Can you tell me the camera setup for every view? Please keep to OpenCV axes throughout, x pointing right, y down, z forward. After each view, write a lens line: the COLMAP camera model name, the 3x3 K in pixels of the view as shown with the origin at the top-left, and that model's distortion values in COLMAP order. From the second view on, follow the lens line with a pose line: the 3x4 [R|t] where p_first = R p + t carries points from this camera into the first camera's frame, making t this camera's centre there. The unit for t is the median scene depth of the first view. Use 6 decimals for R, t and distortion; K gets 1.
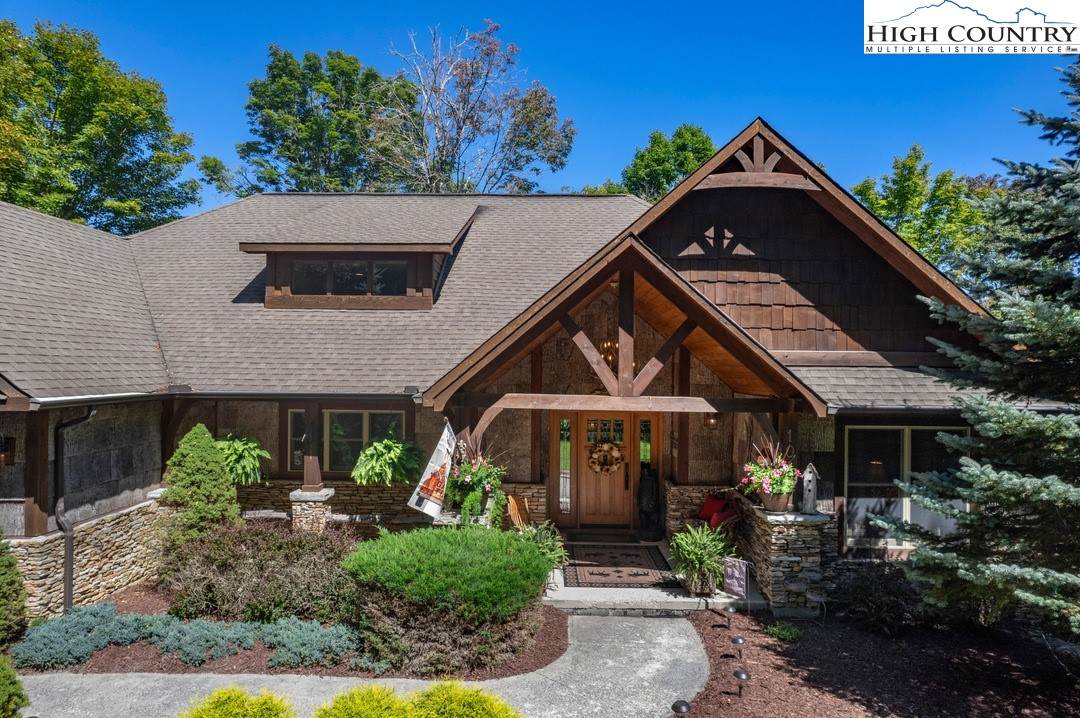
lens RADIAL K [[691.0, 0, 546.6], [0, 691.0, 369.7], [0, 0, 1]] dist [-0.077906, 0.063276]
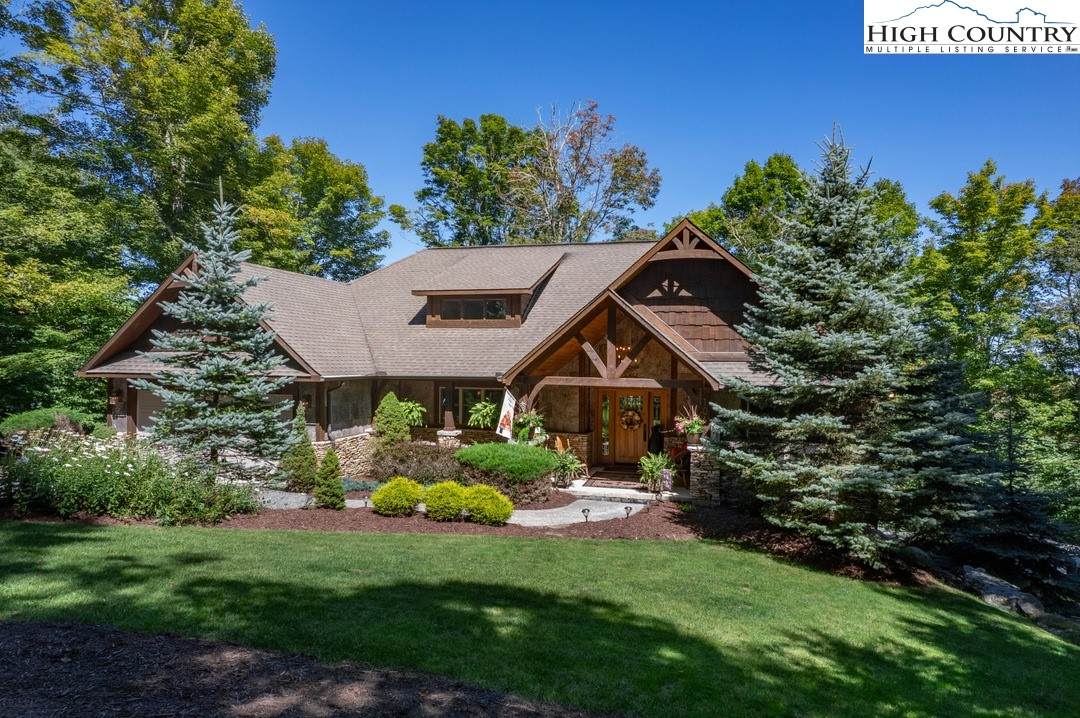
lens RADIAL K [[691.0, 0, 546.6], [0, 691.0, 369.7], [0, 0, 1]] dist [-0.077906, 0.063276]
pose [[0.970020, 0.001784, -0.243018, 0.377311], [-0.000779, 0.999991, 0.004233, 0.008948], [0.243024, -0.003917, 0.970012, -0.756779]]
